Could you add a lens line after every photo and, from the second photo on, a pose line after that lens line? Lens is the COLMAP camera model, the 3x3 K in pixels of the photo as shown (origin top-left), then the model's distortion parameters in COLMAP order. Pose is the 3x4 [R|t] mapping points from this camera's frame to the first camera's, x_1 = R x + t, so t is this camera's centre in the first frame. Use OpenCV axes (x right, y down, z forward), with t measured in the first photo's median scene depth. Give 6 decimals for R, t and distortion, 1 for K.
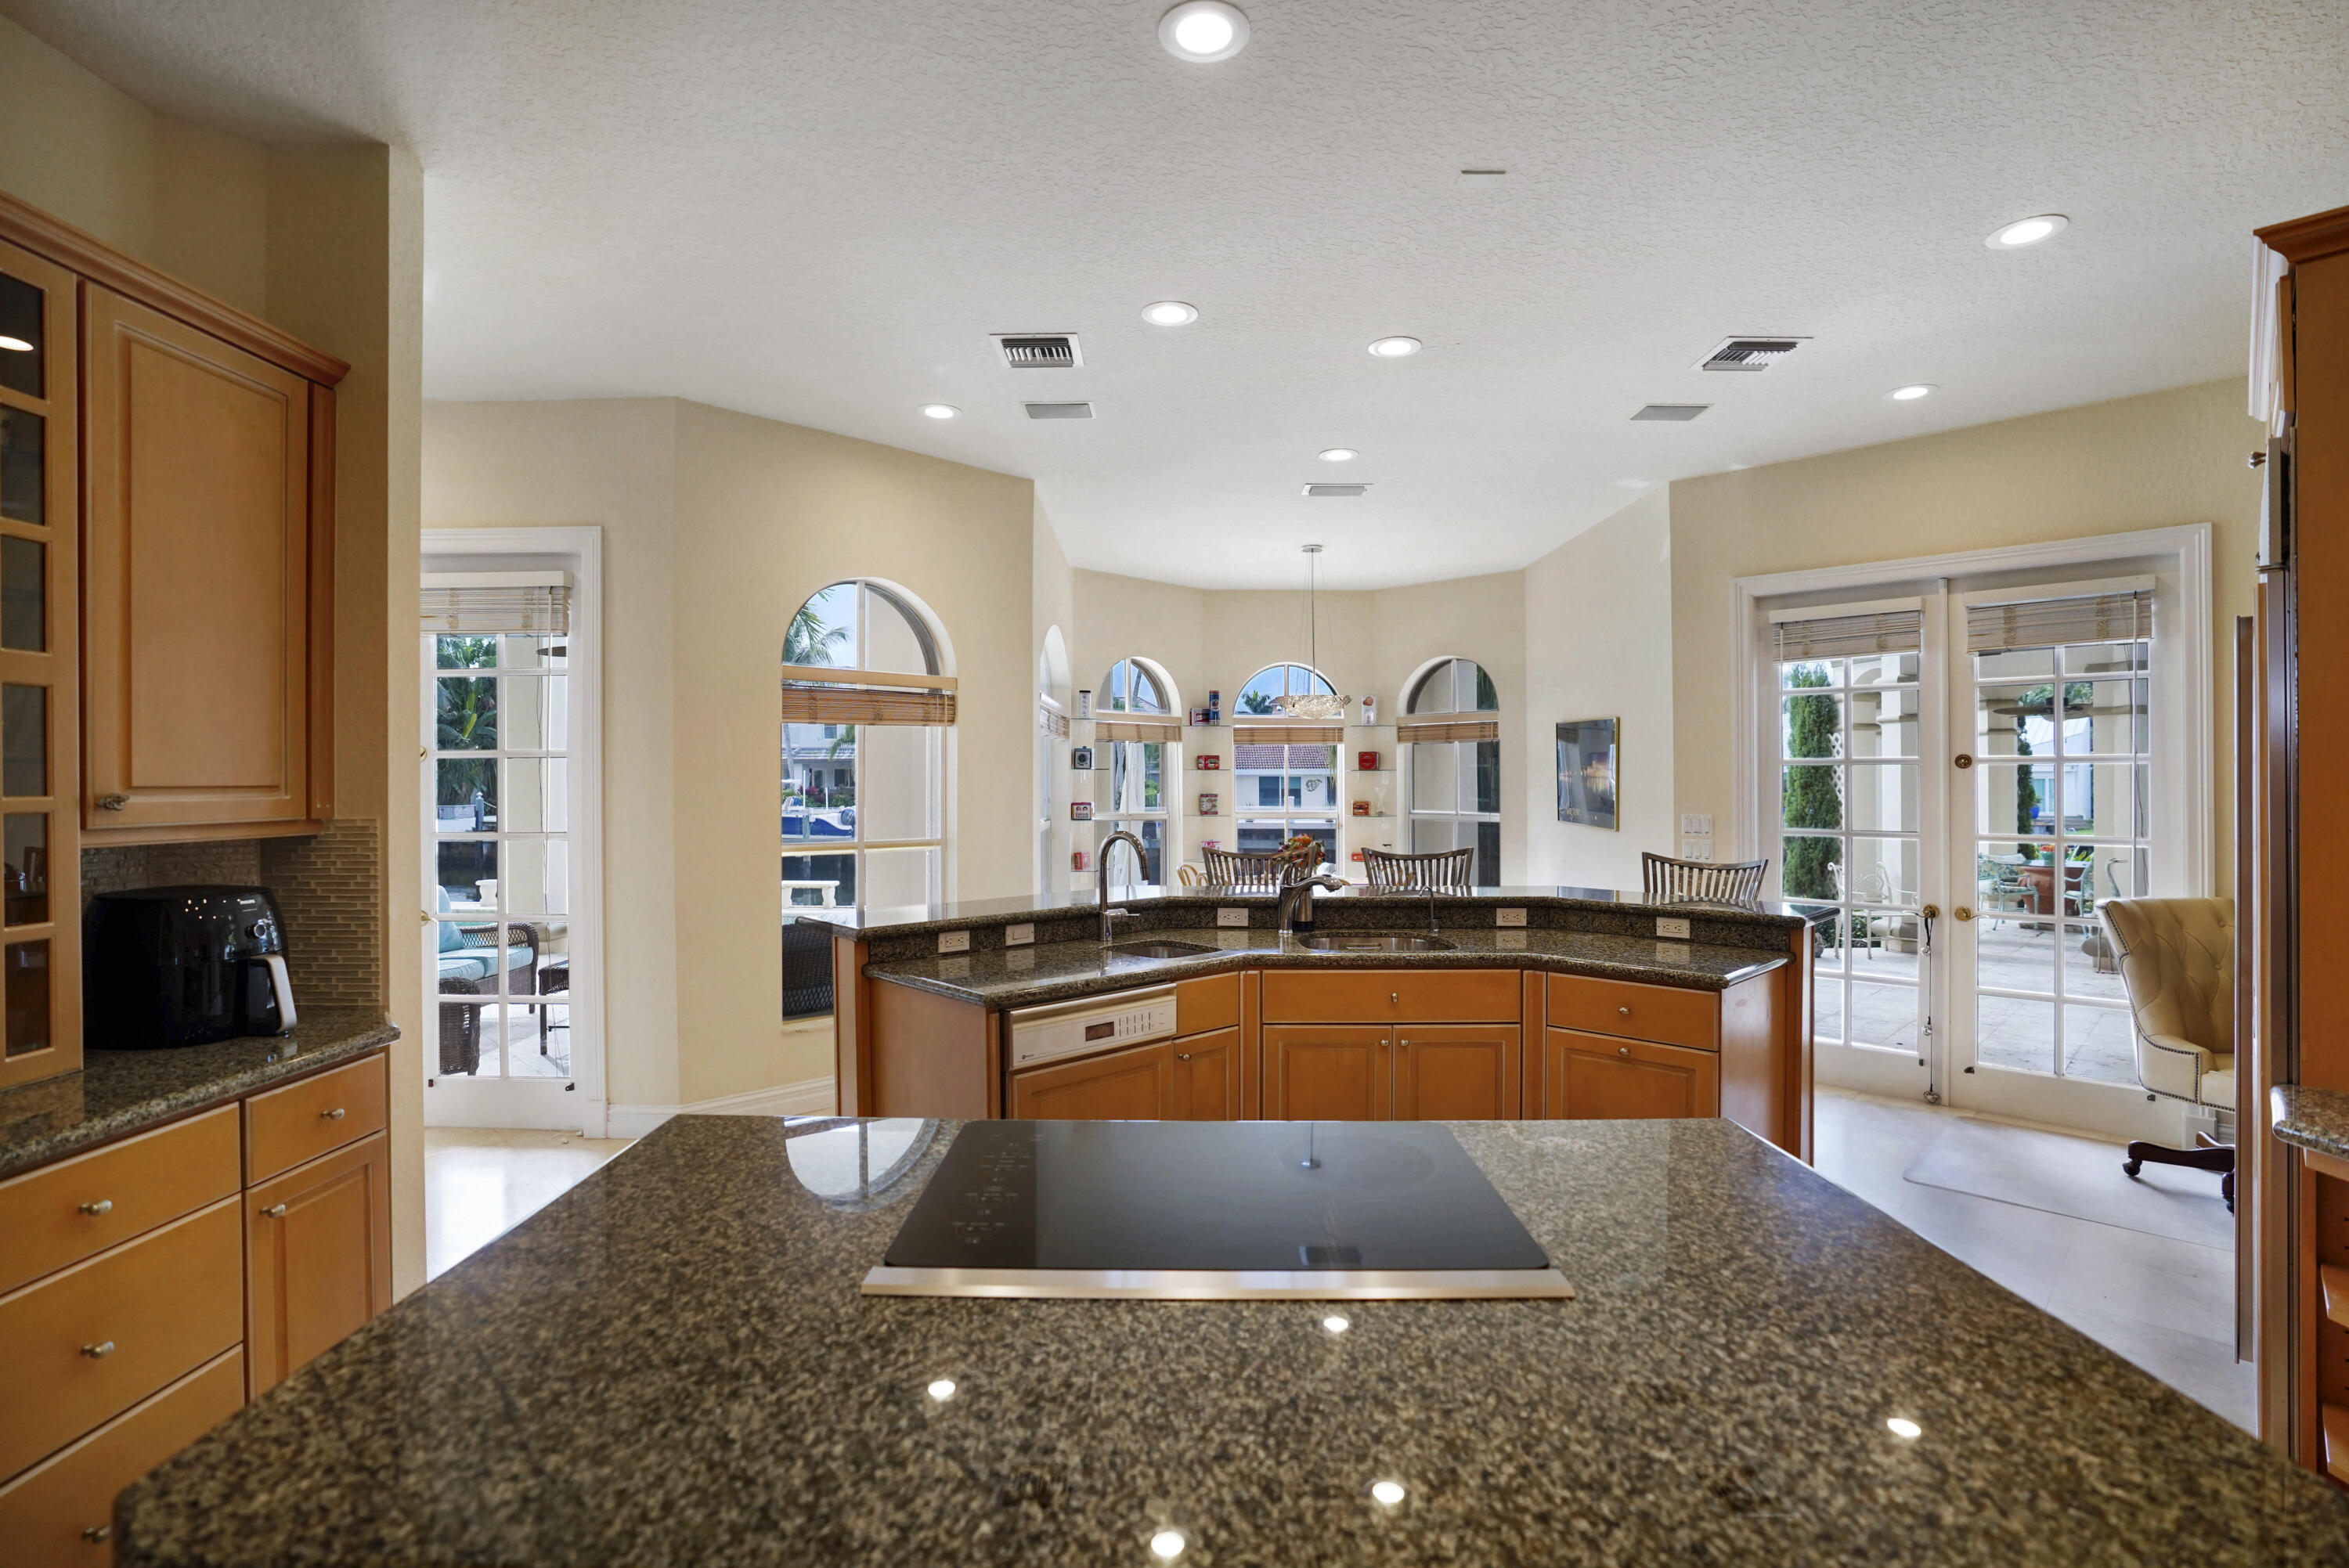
lens RADIAL K [[1139.1, 0, 1142.2], [0, 1139.1, 776.5], [0, 0, 1]] dist [-0.052917, 0.014226]
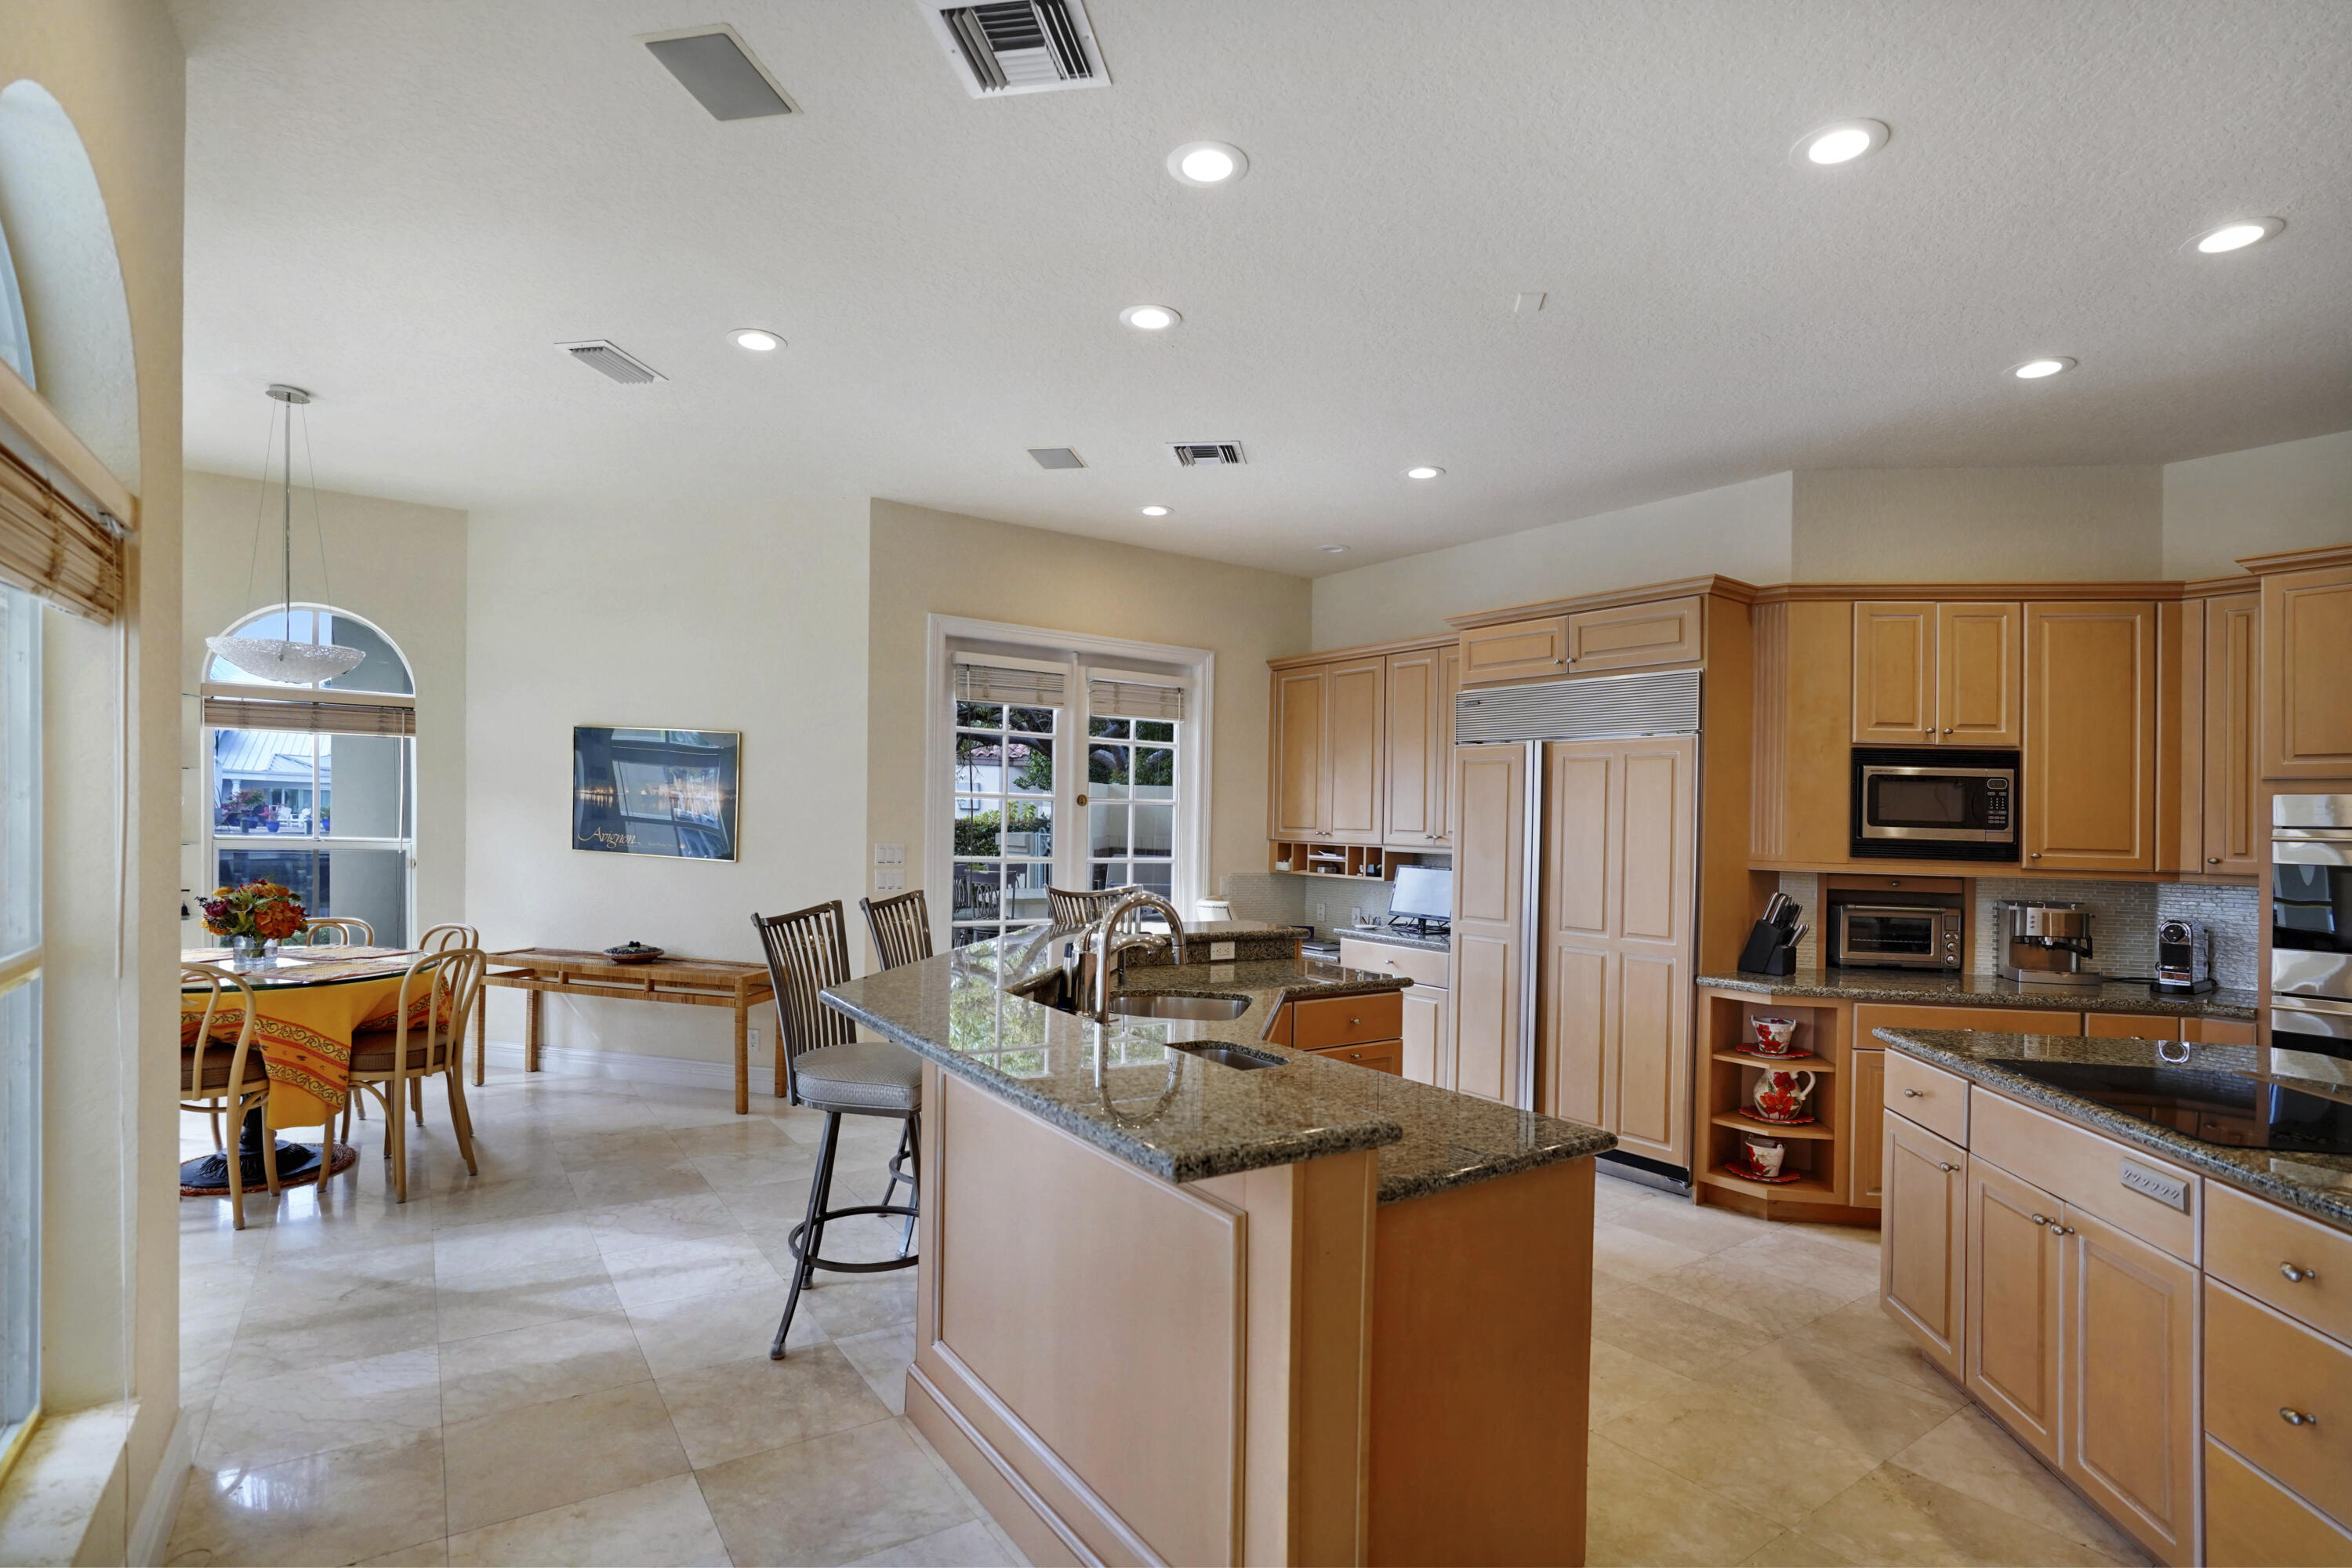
lens RADIAL K [[1140.7, 0, 1181.1], [0, 1140.7, 805.3], [0, 0, 1]] dist [-0.052917, 0.014226]
pose [[0.149548, 0.021640, 0.988518, -0.575758], [-0.035861, 0.999221, -0.016449, 0.009530], [-0.988104, -0.032989, 0.150208, 0.766392]]
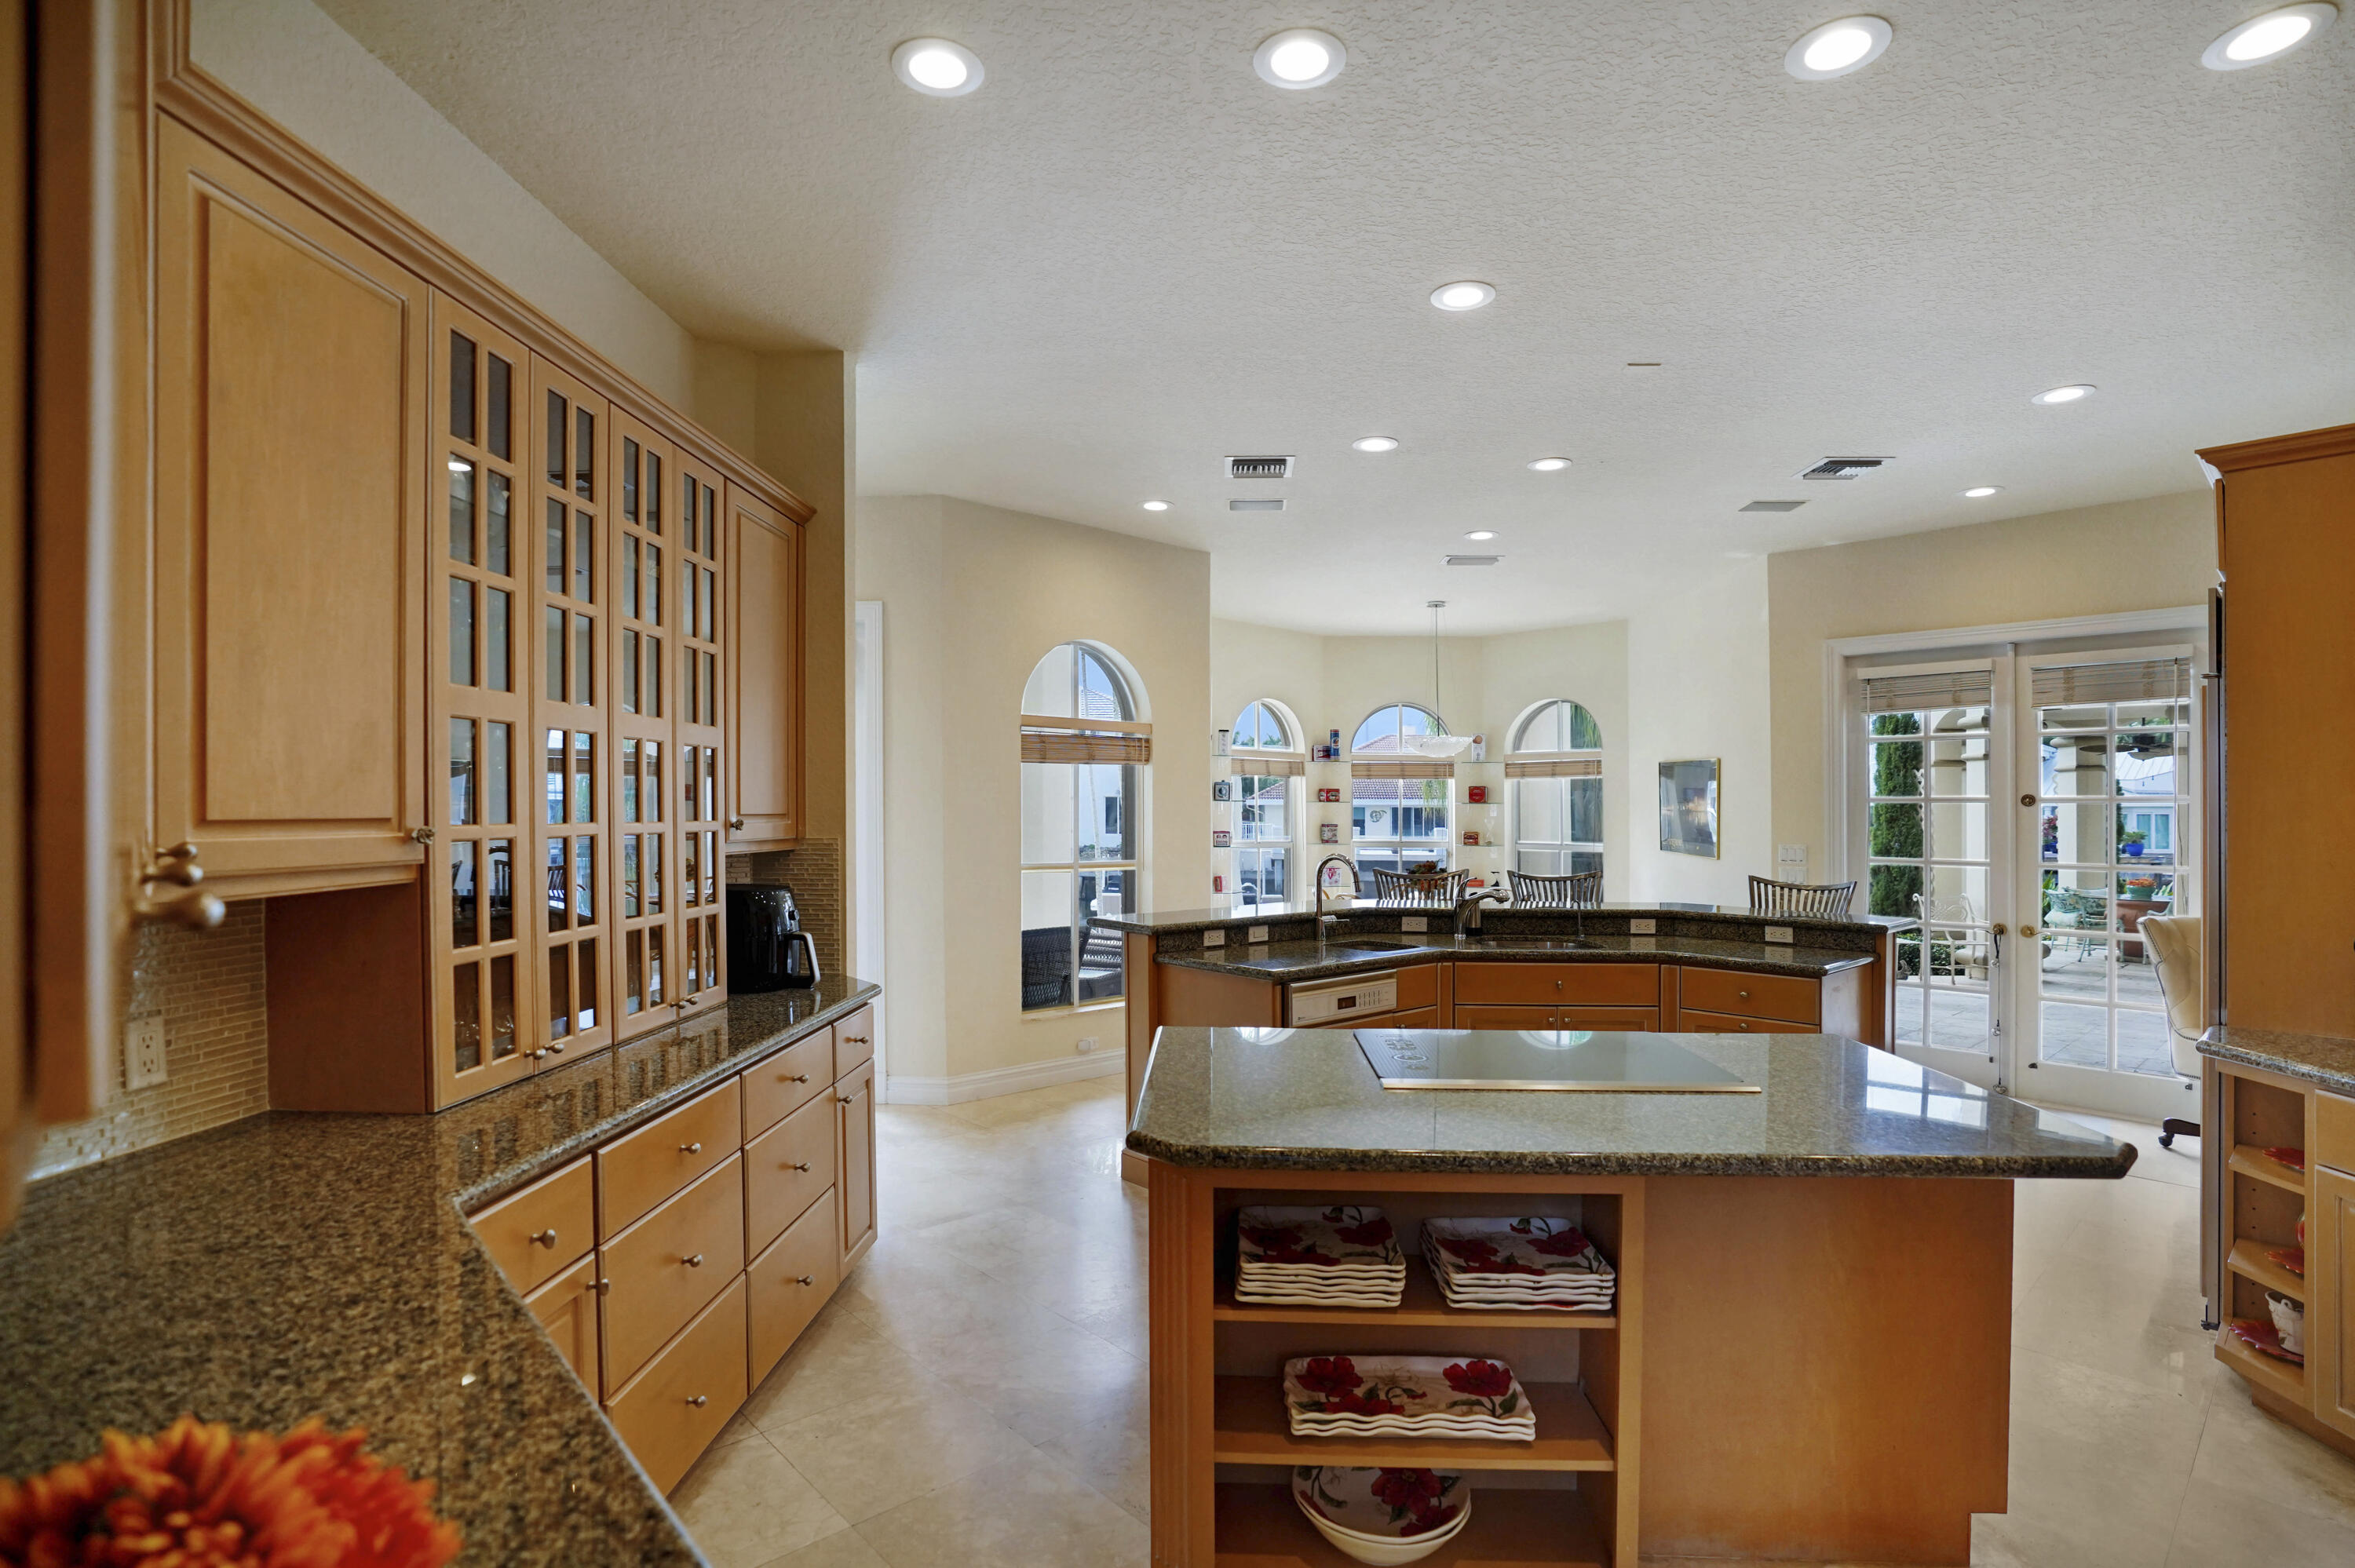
lens RADIAL K [[1142.0, 0, 1155.6], [0, 1142.0, 798.9], [0, 0, 1]] dist [-0.052917, 0.014226]
pose [[0.998837, 0.005546, -0.047893, -0.136097], [-0.005822, 0.999967, -0.005616, -0.003640], [0.047860, 0.005889, 0.998837, -0.237112]]
